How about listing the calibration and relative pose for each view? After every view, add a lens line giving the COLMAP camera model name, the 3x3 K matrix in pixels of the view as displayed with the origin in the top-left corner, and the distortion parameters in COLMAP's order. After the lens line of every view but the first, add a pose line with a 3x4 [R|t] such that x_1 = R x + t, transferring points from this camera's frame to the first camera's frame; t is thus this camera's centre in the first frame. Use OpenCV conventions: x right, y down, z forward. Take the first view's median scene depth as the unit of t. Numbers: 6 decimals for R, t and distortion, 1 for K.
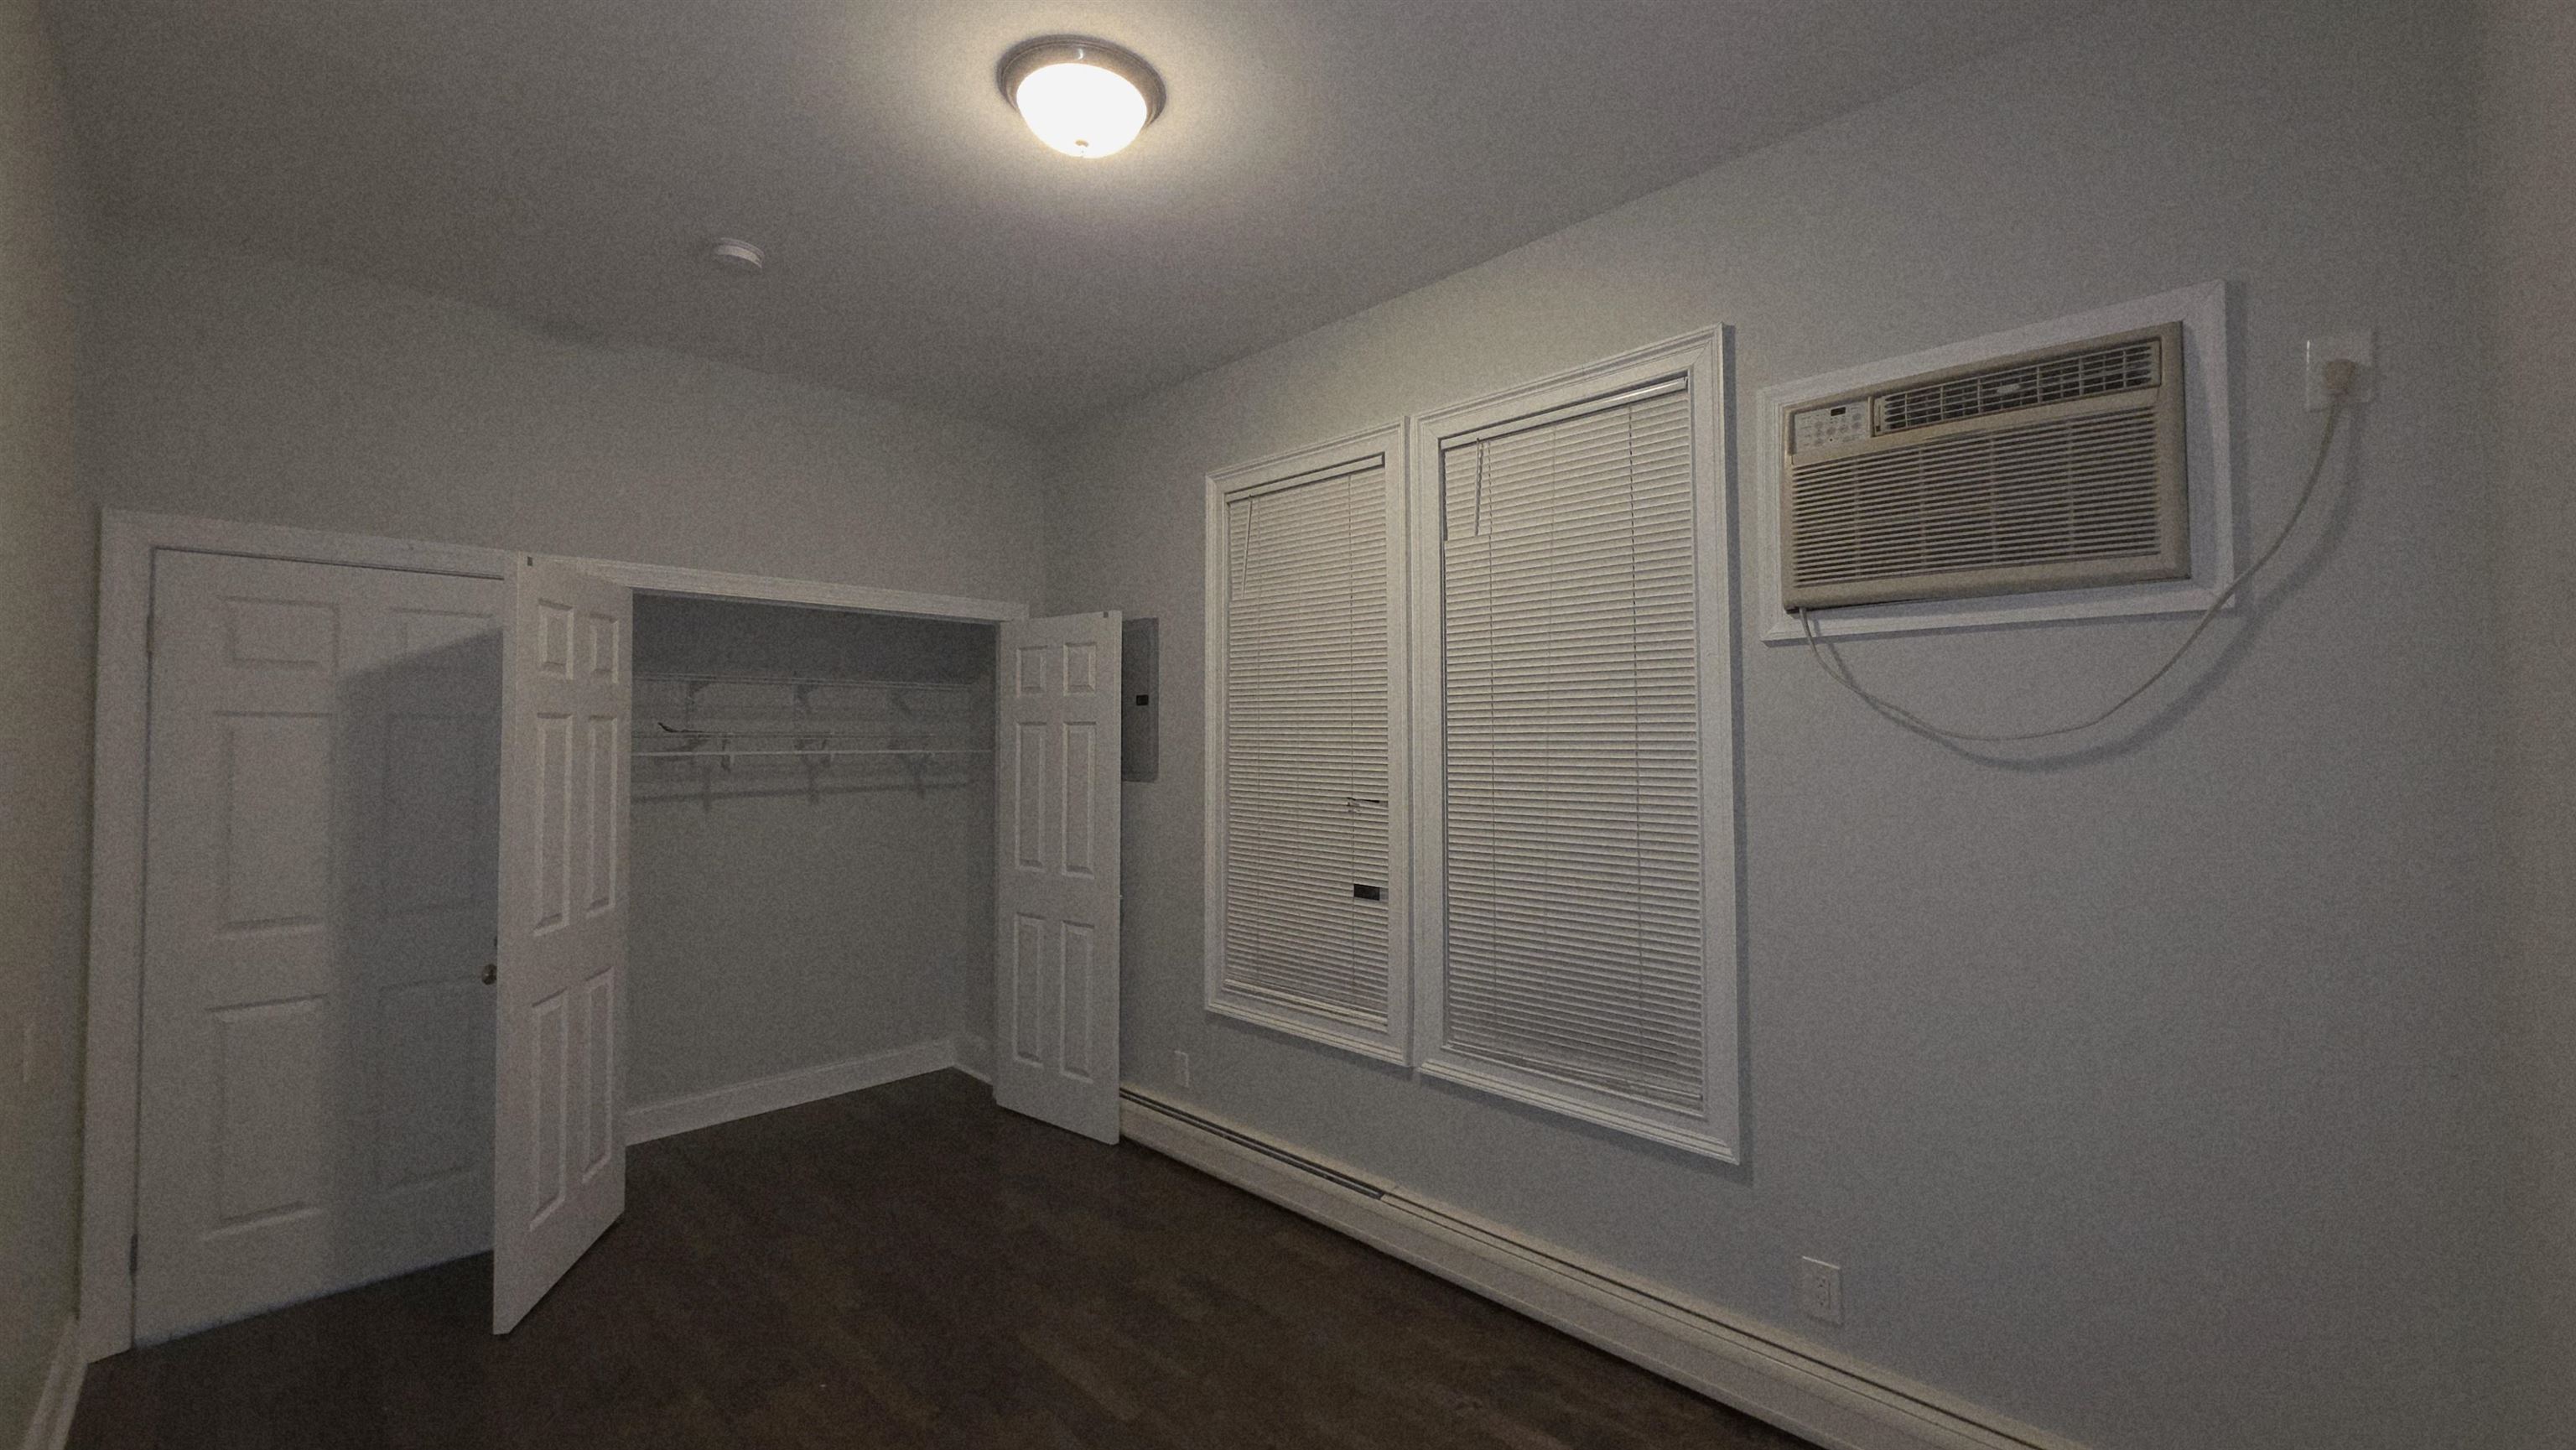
lens RADIAL K [[1025.3, 0, 1291.5], [0, 1025.3, 714.1], [0, 0, 1]] dist [0.000900, -0.000064]
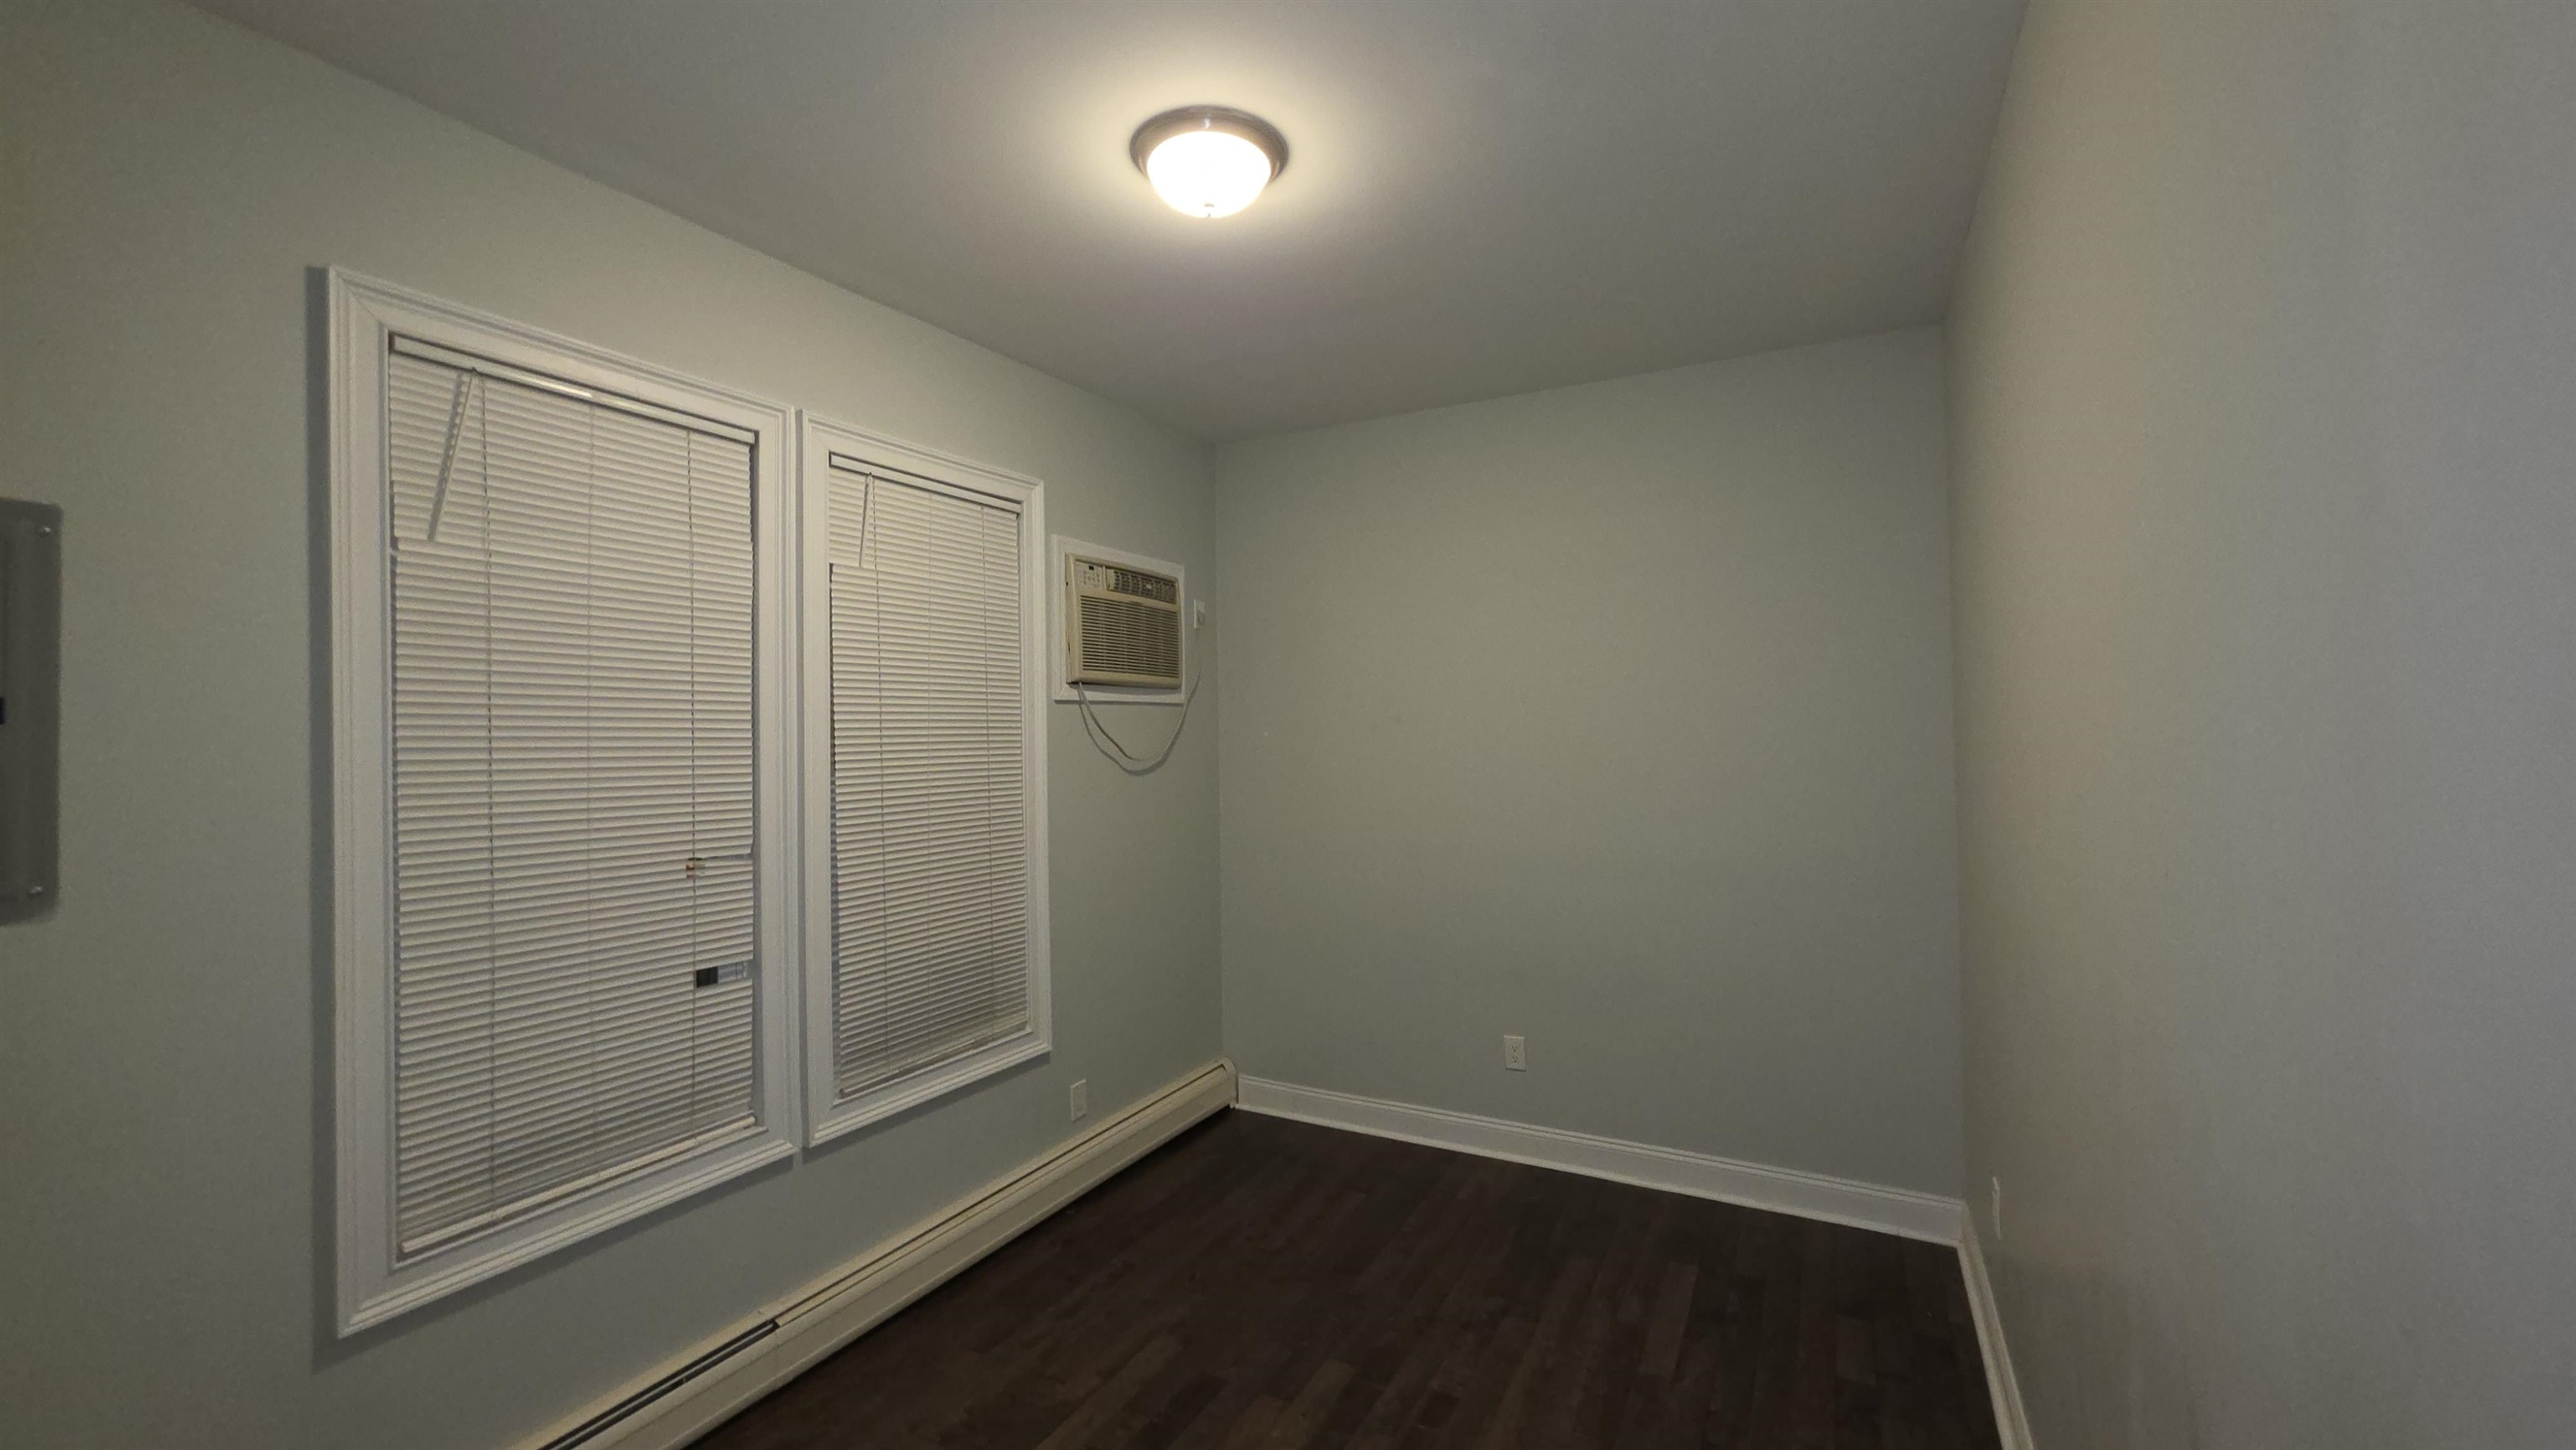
lens RADIAL K [[1025.3, 0, 1291.5], [0, 1025.3, 714.1], [0, 0, 1]] dist [0.000900, -0.000064]
pose [[-0.286304, 0.025230, 0.957807, -1.090221], [-0.005182, 0.999598, -0.027880, -0.008776], [-0.958125, -0.012945, -0.286058, 1.081398]]
